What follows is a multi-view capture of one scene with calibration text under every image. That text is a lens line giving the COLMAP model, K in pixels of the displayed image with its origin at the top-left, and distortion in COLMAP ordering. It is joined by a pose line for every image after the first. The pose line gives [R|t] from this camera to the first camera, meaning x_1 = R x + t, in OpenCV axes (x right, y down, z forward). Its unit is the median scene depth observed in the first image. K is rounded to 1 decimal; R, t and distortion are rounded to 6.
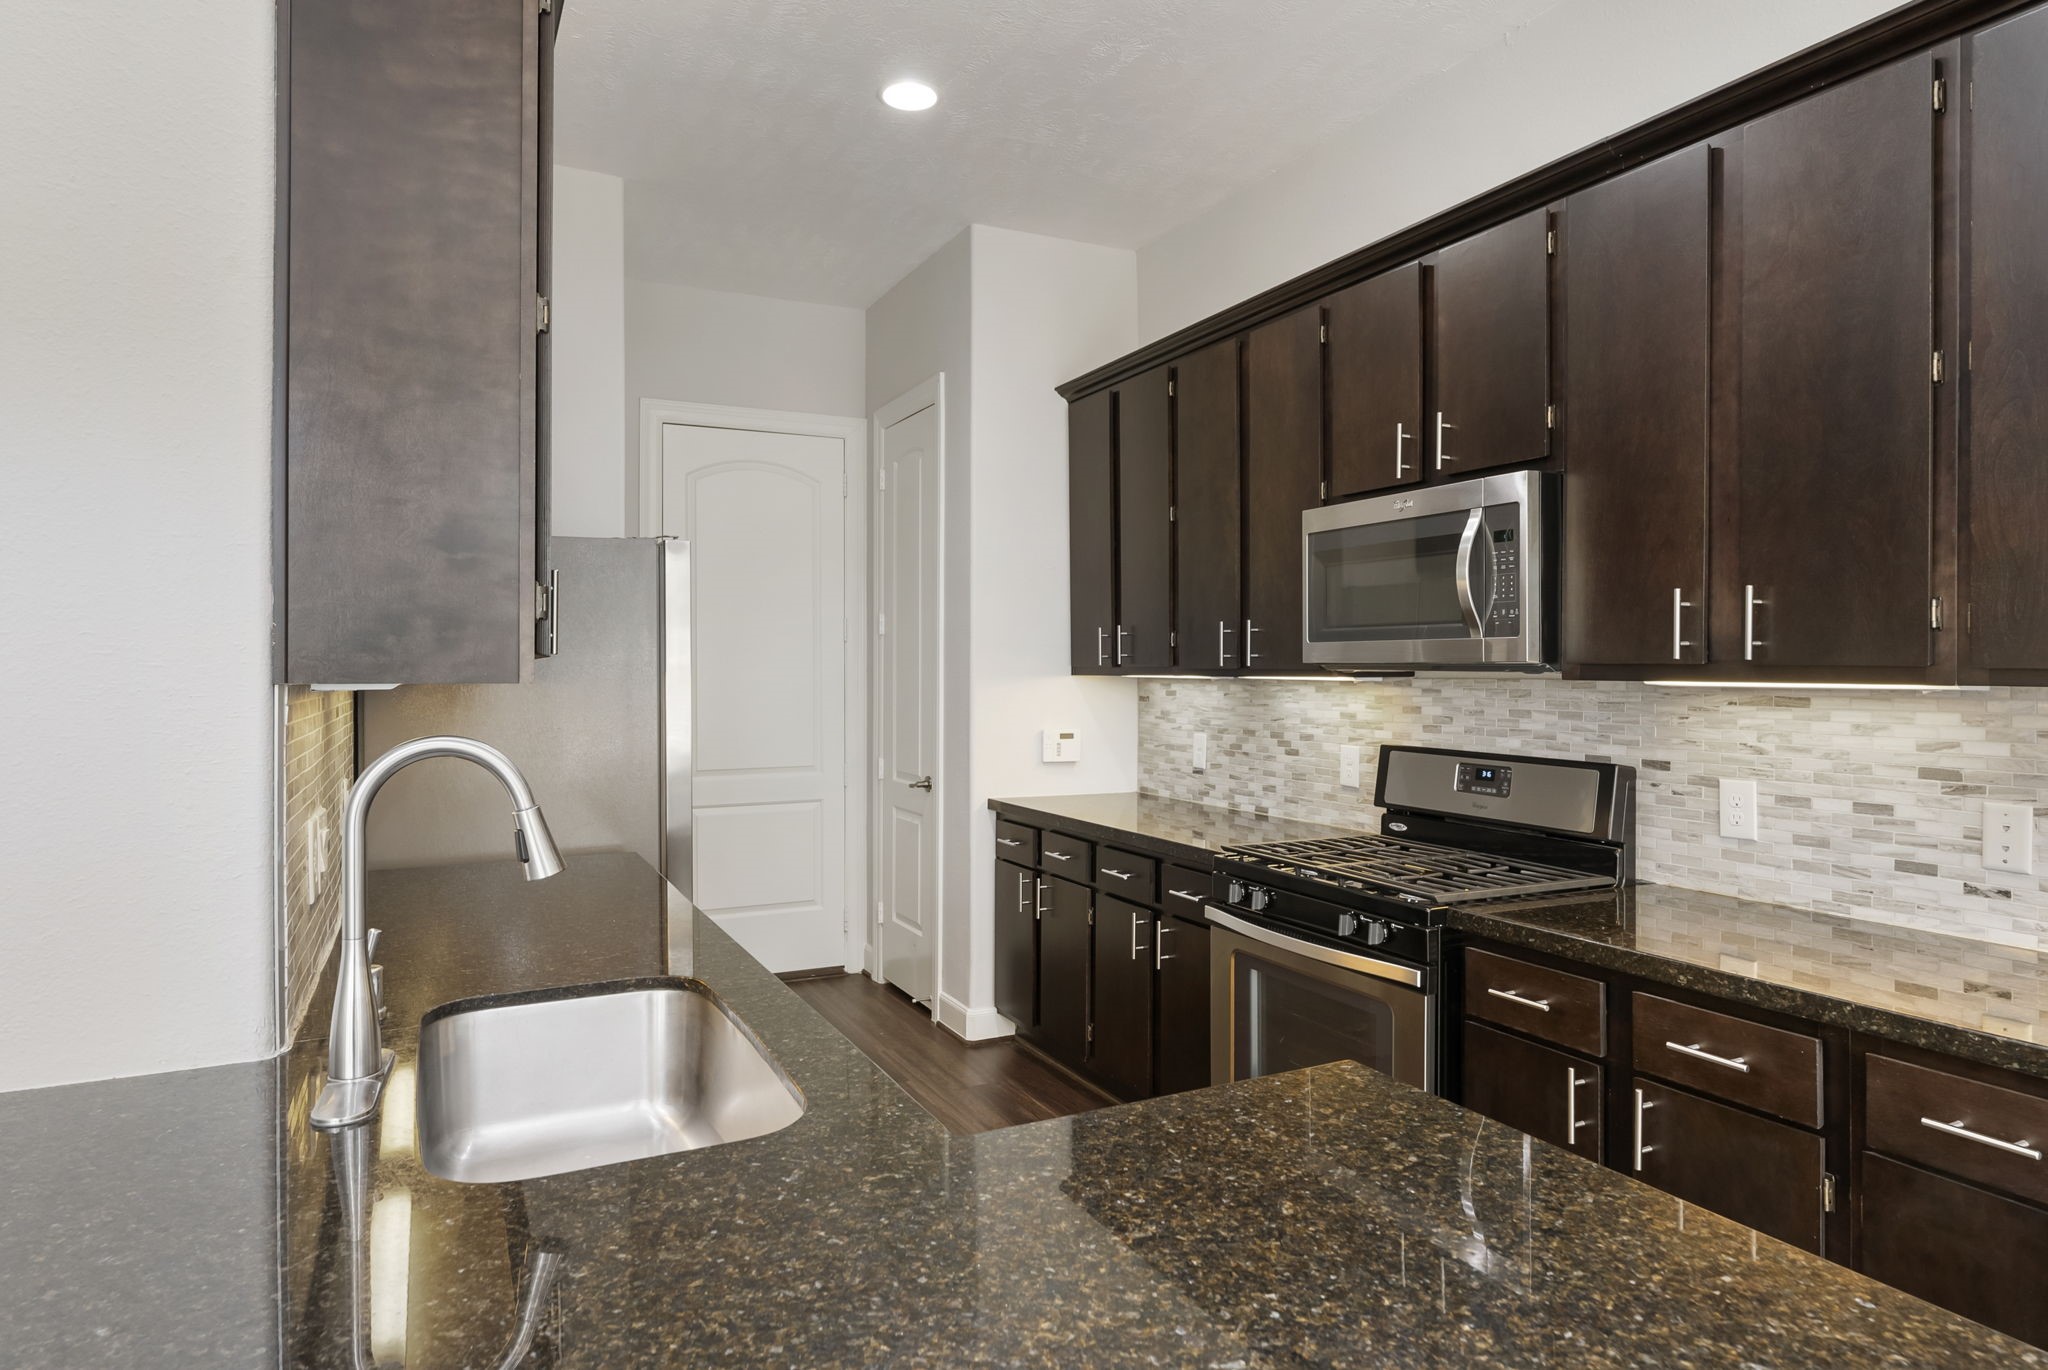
lens RADIAL K [[1210.6, 0, 1017.8], [0, 1210.6, 667.6], [0, 0, 1]] dist [-0.013996, 0.008611]
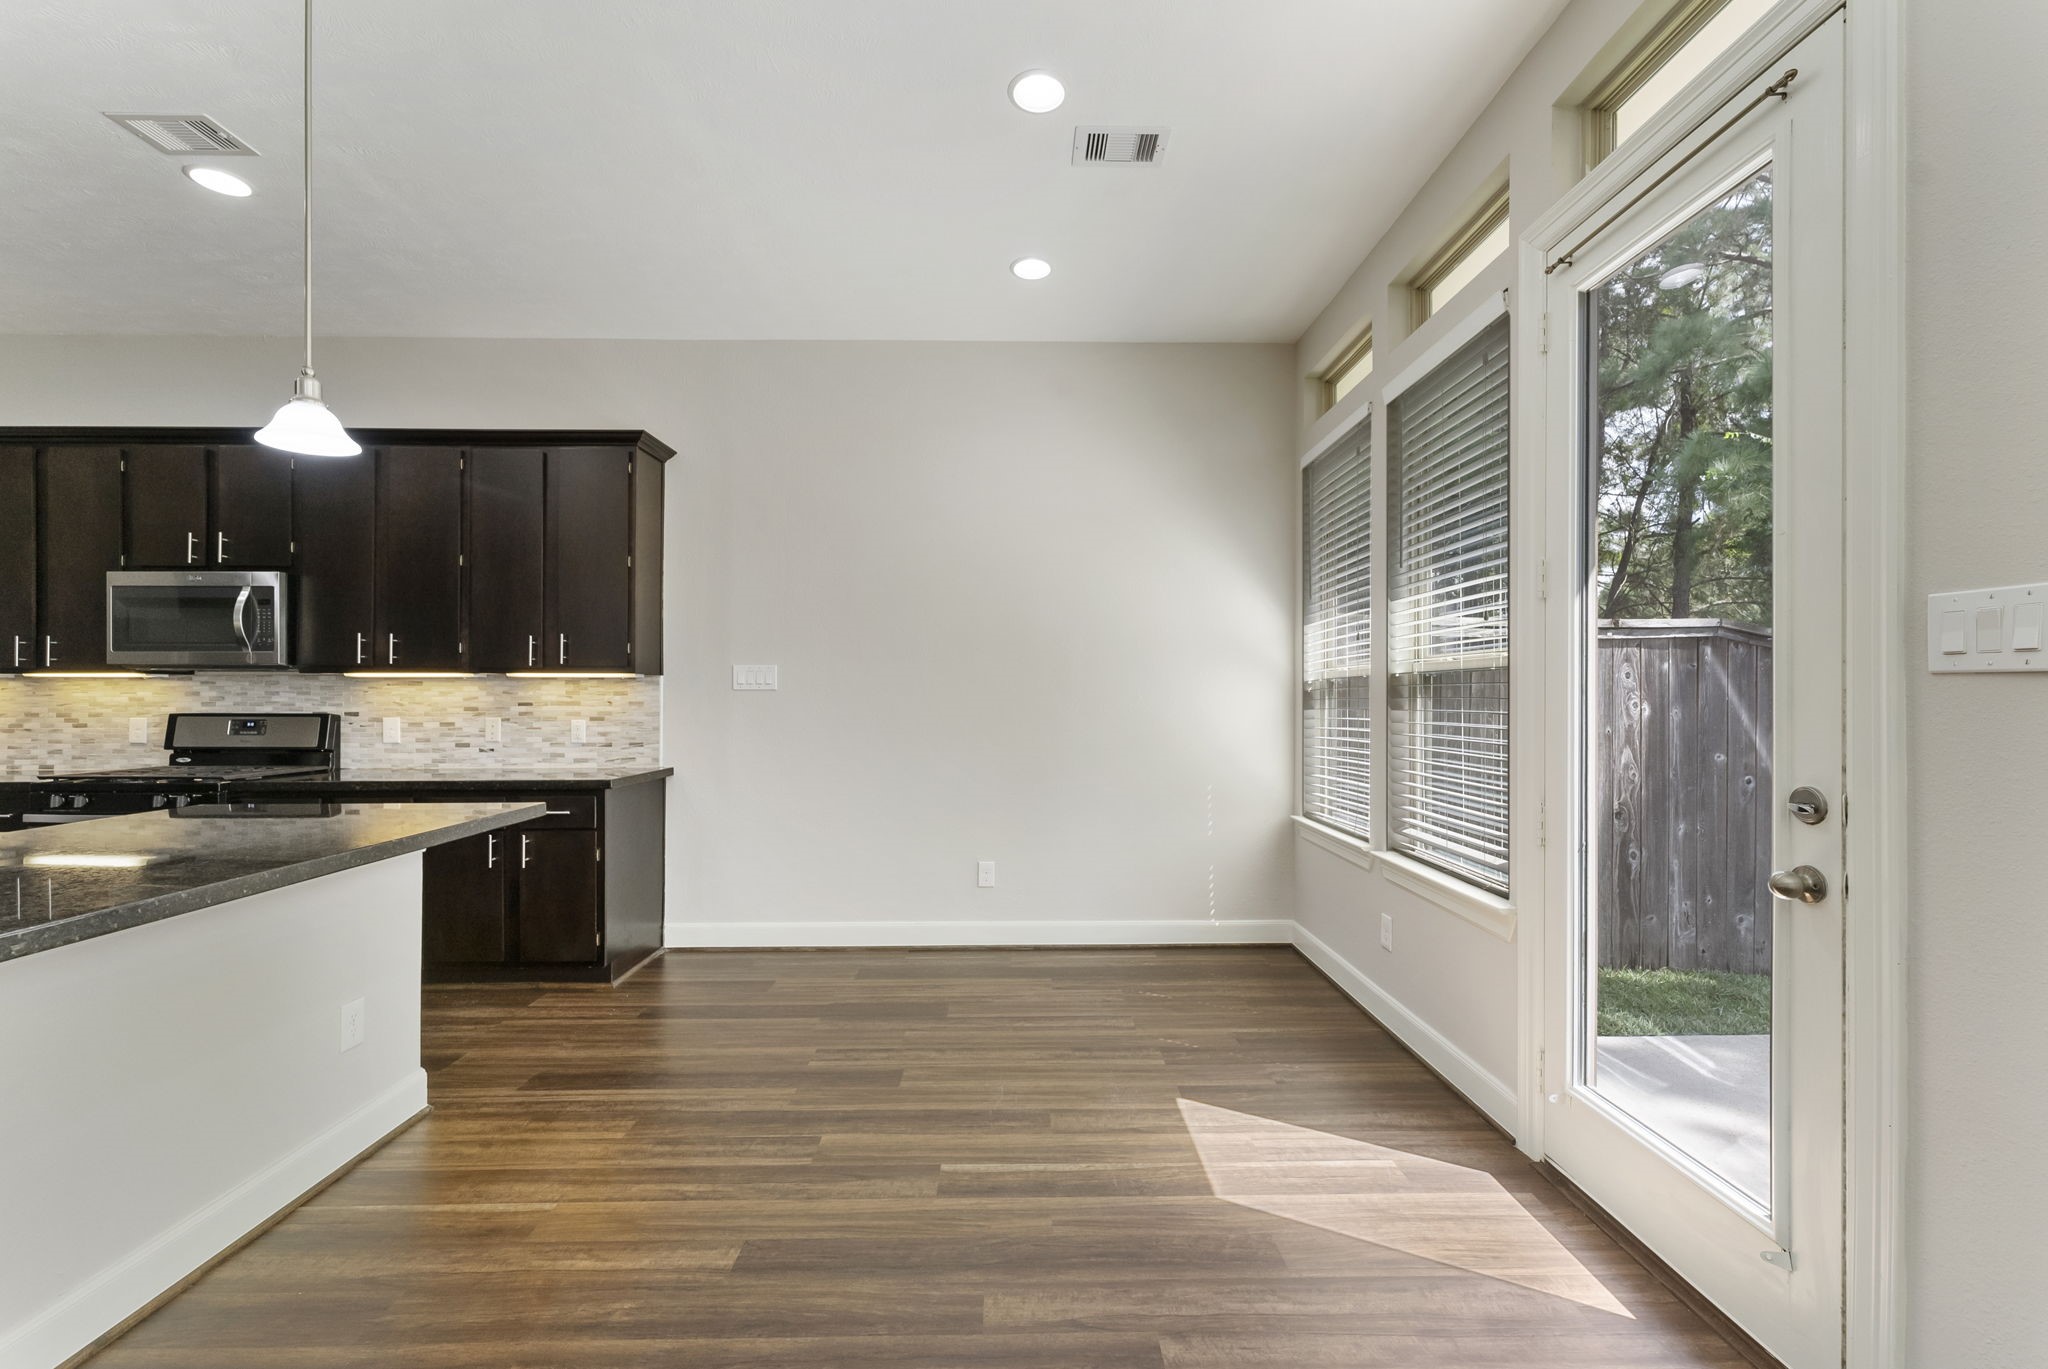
lens RADIAL K [[837.4, 0, 1033.1], [0, 837.4, 693.8], [0, 0, 1]] dist [0.002841, -0.000289]
pose [[0.413661, 0.001633, 0.910430, -0.341984], [0.001167, 0.999997, -0.002323, 0.049632], [-0.910430, 0.002023, 0.413657, -0.749860]]
